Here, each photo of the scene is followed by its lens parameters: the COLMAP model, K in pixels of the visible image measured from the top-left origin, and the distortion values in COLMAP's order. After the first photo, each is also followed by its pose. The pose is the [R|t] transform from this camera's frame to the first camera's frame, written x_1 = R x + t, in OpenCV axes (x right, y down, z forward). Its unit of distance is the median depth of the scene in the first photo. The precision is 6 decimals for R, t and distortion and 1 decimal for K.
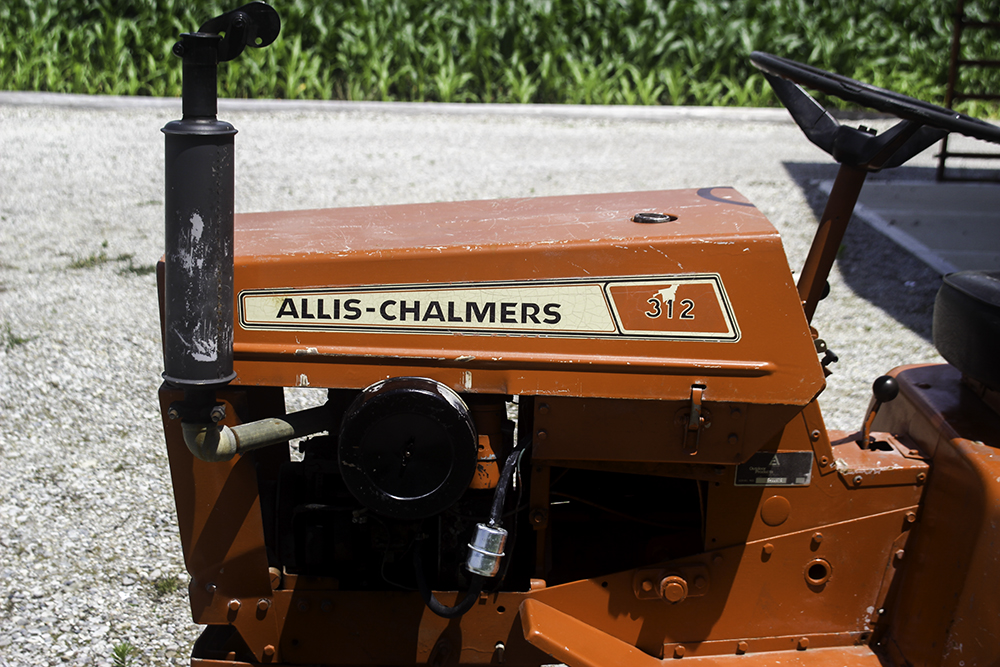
lens RADIAL K [[1646.4, 0, 502.9], [0, 1646.4, 333.9], [0, 0, 1]] dist [-0.032682, 0.000000]
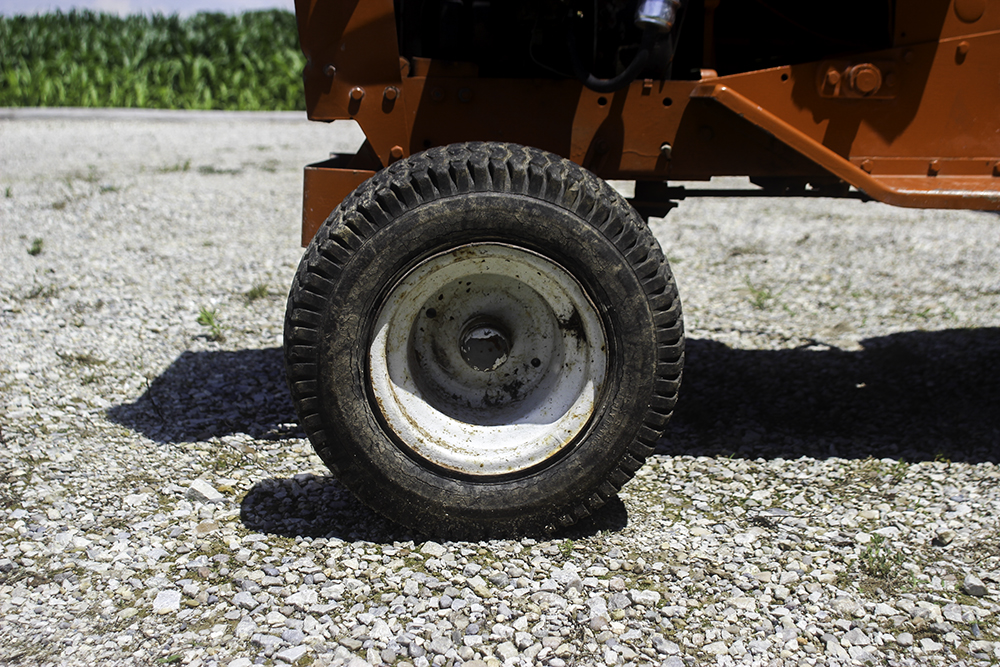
lens RADIAL K [[1319.4, 0, 497.2], [0, 1319.4, 332.8], [0, 0, 1]] dist [-0.103251, 0.000000]
pose [[0.999942, -0.010678, -0.001249, -0.075042], [0.010619, 0.999127, -0.040413, 0.261479], [0.001679, 0.040398, 0.999182, 0.266348]]
